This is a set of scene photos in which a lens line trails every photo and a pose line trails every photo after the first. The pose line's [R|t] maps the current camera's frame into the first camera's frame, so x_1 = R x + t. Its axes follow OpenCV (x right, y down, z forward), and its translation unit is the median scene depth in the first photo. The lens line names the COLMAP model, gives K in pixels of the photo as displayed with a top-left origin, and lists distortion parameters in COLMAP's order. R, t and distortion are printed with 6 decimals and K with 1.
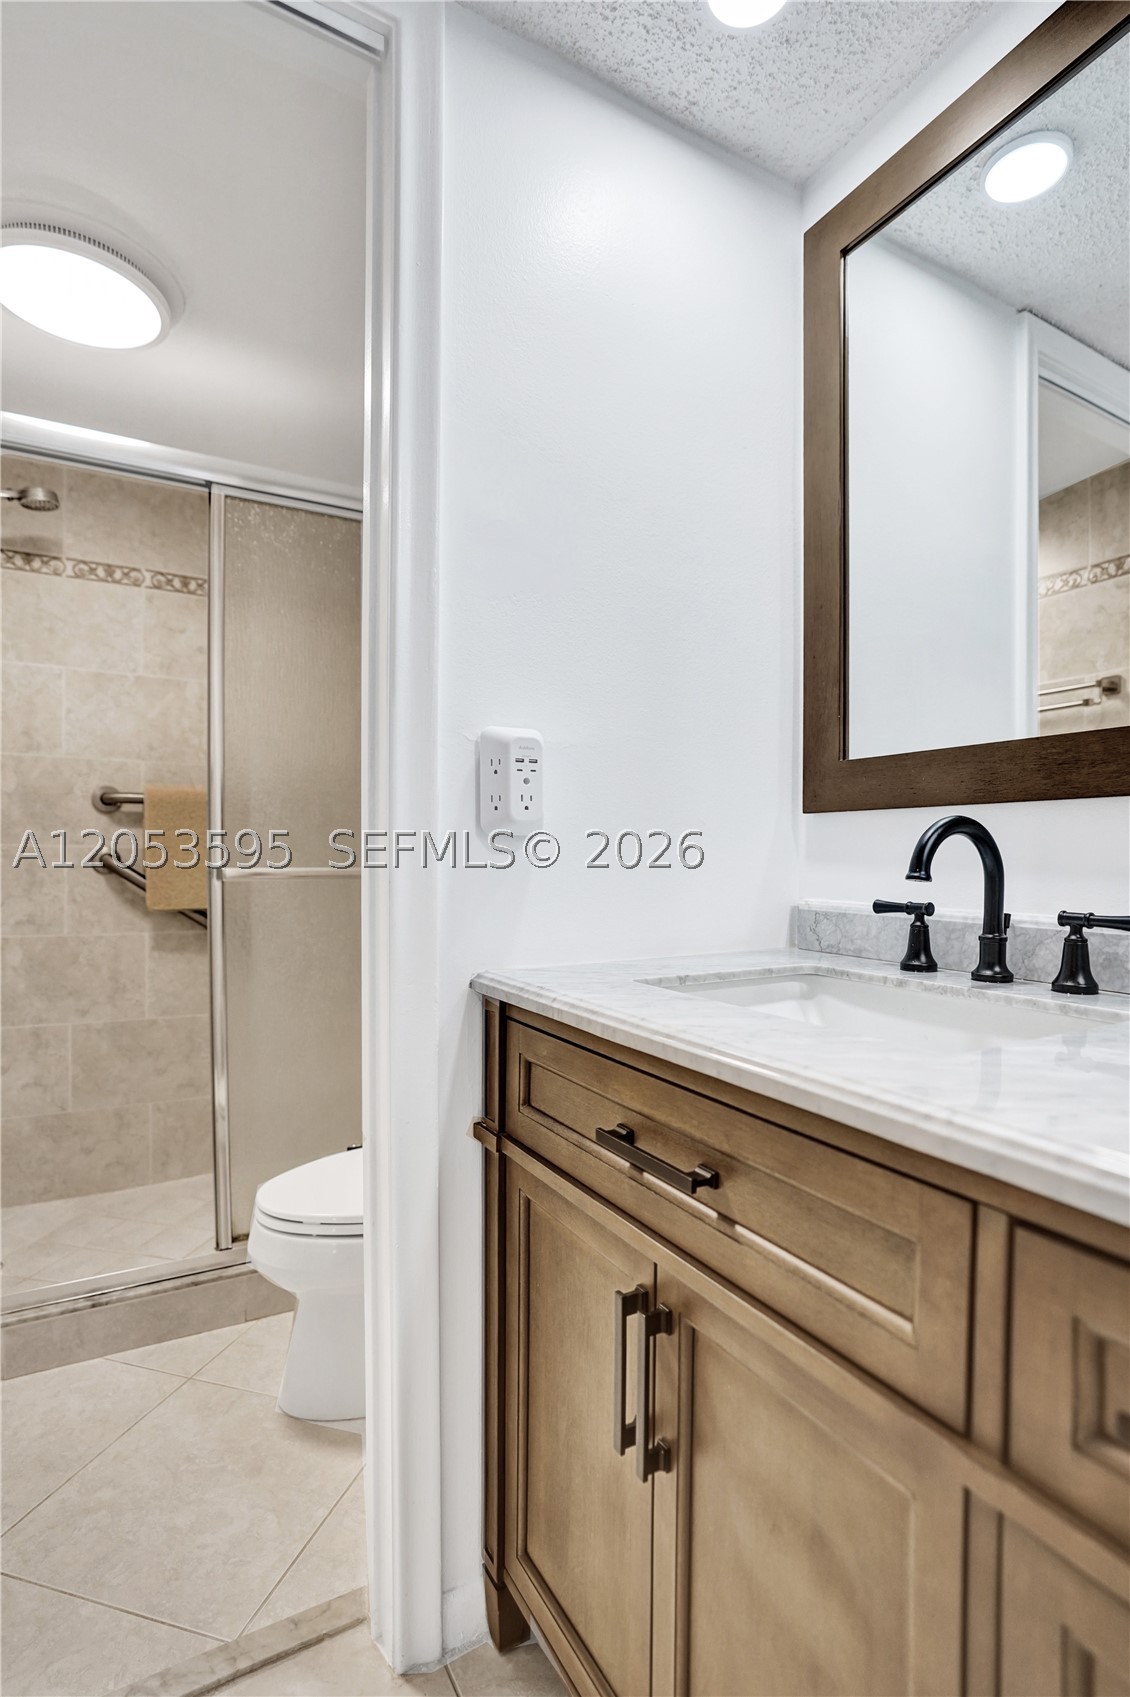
lens RADIAL K [[840.2, 0, 580.6], [0, 840.2, 878.6], [0, 0, 1]] dist [-0.032071, 0.000738]
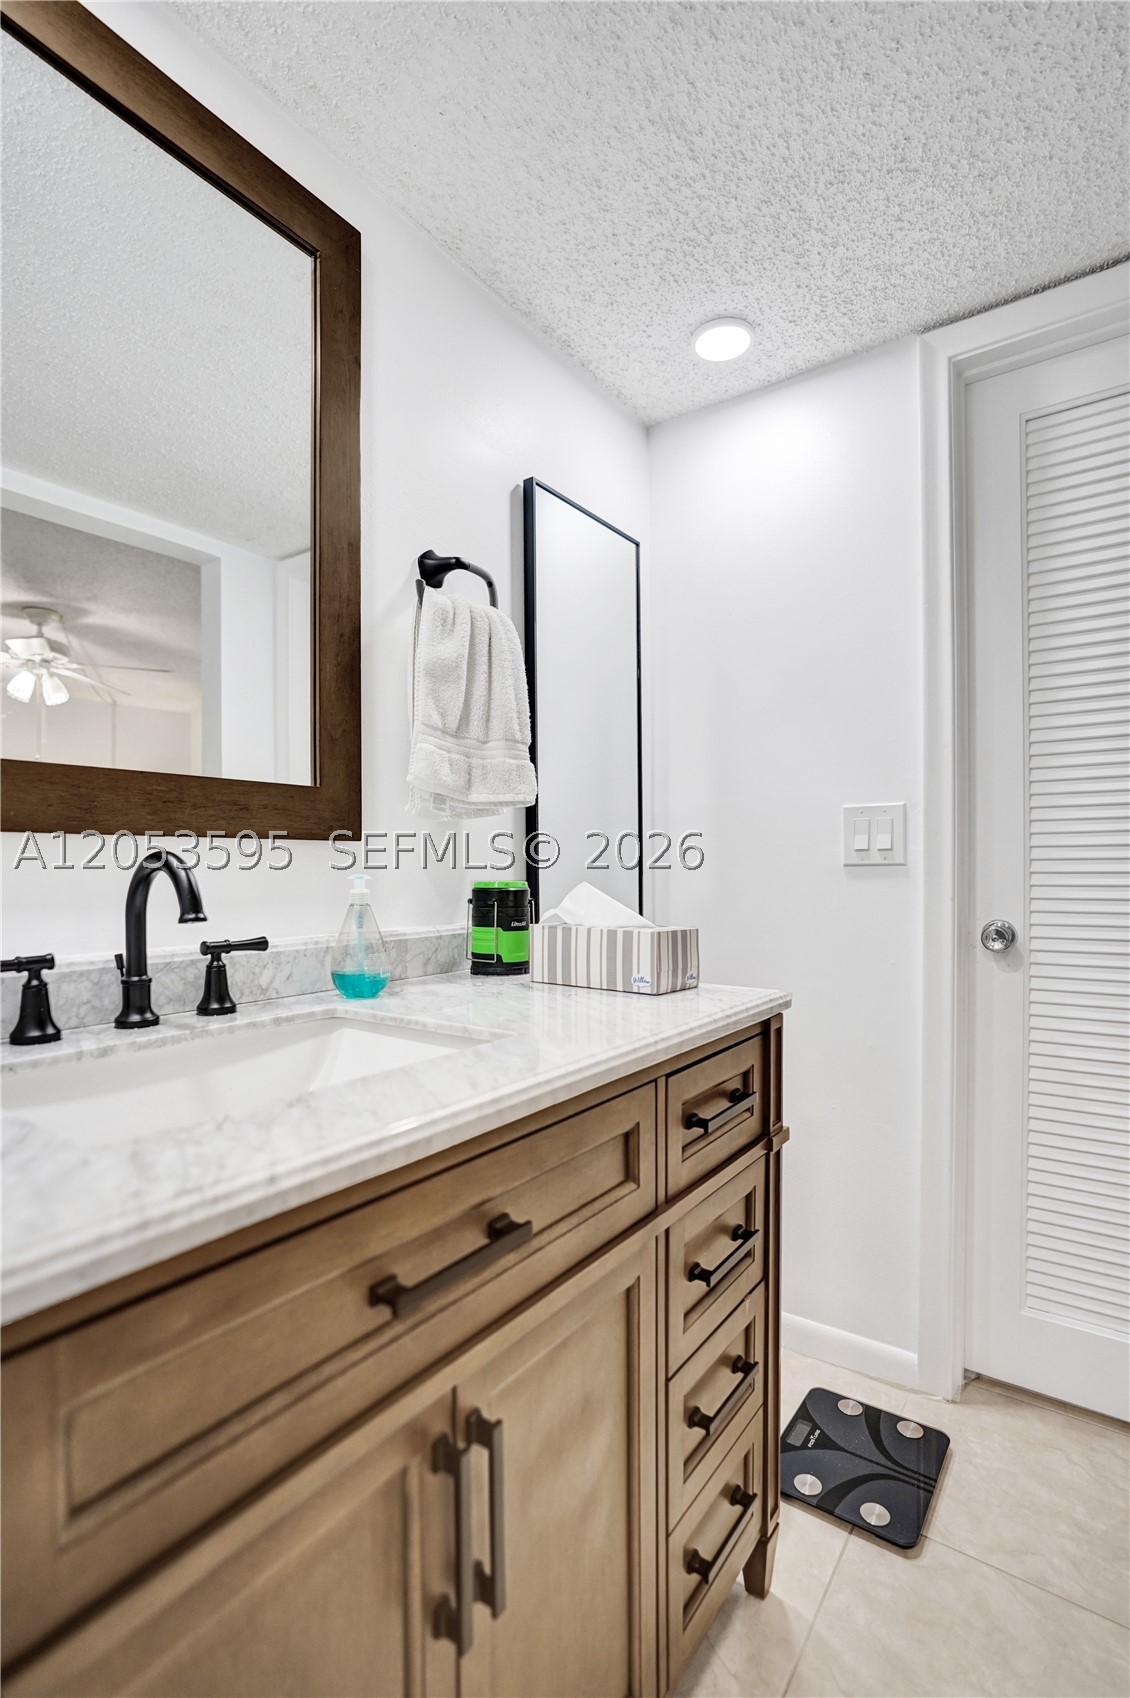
lens RADIAL K [[810.5, 0, 565.5], [0, 810.5, 875.5], [0, 0, 1]] dist [-0.054420, 0.028461]
pose [[-0.414538, -0.011775, 0.909956, -0.539520], [0.026892, 0.999321, 0.025182, -0.057750], [-0.909635, 0.034909, -0.413940, 0.960356]]
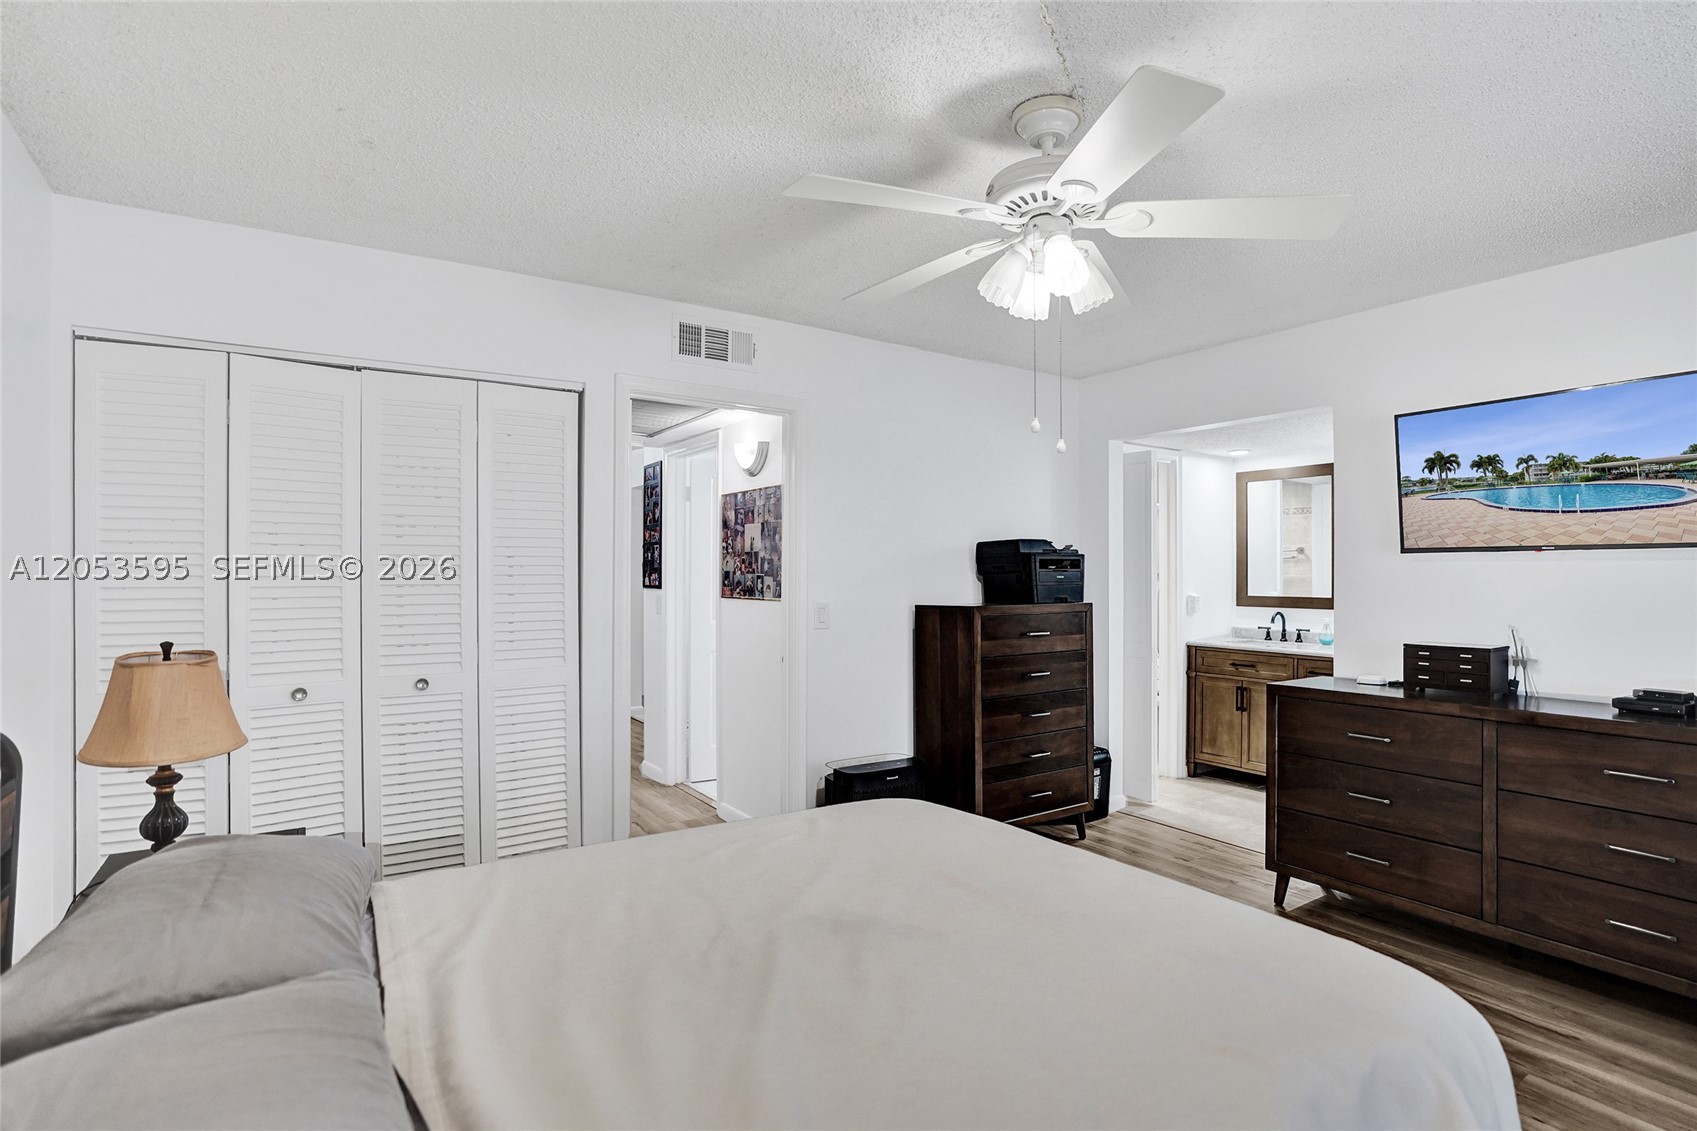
lens RADIAL K [[840.2, 0, 845.7], [0, 840.2, 569.9], [0, 0, 1]] dist [-0.032071, 0.000738]
pose [[0.996974, -0.000132, 0.077731, -2.897901], [0.001848, 0.999756, -0.022003, -0.238769], [-0.077709, 0.022080, 0.996732, -4.388046]]
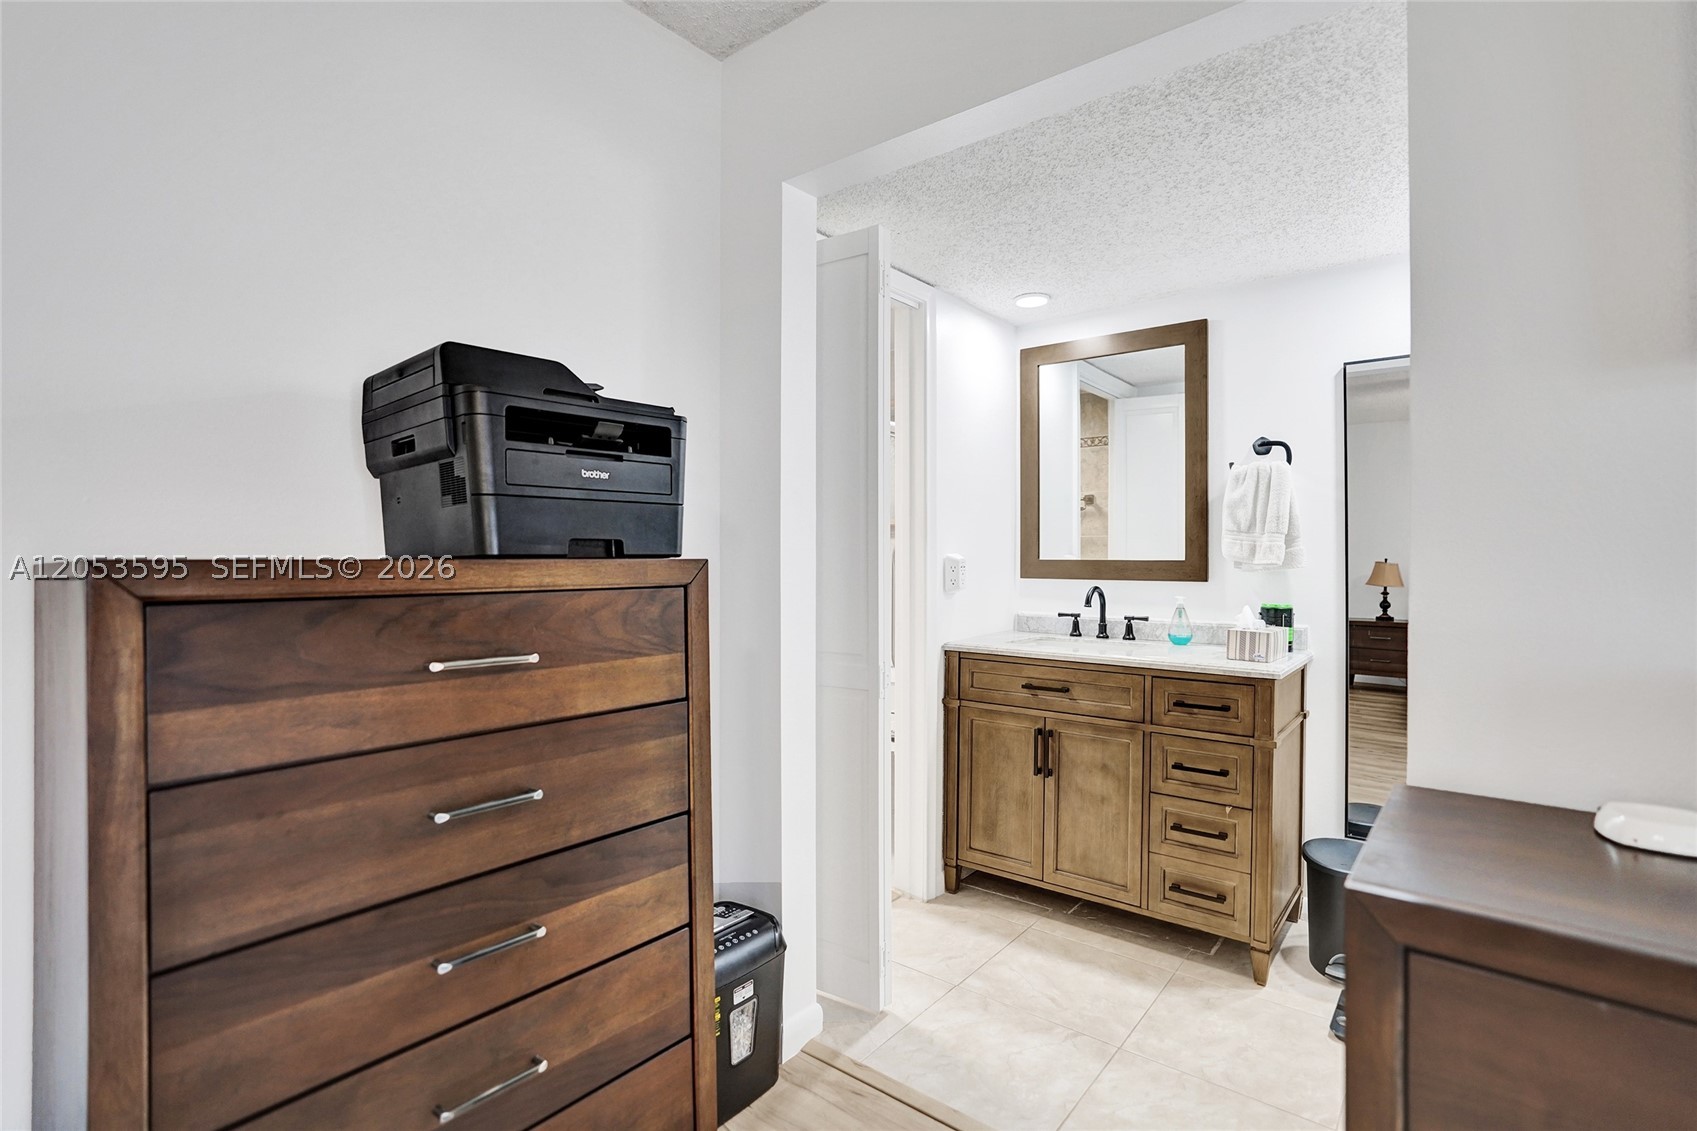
lens RADIAL K [[810.0, 0, 838.1], [0, 810.0, 559.0], [0, 0, 1]] dist [-0.054420, 0.028461]
pose [[0.933976, -0.001256, 0.357335, -1.554216], [0.008449, 0.999792, -0.018569, -0.129336], [-0.357237, 0.020362, 0.933792, -1.510593]]
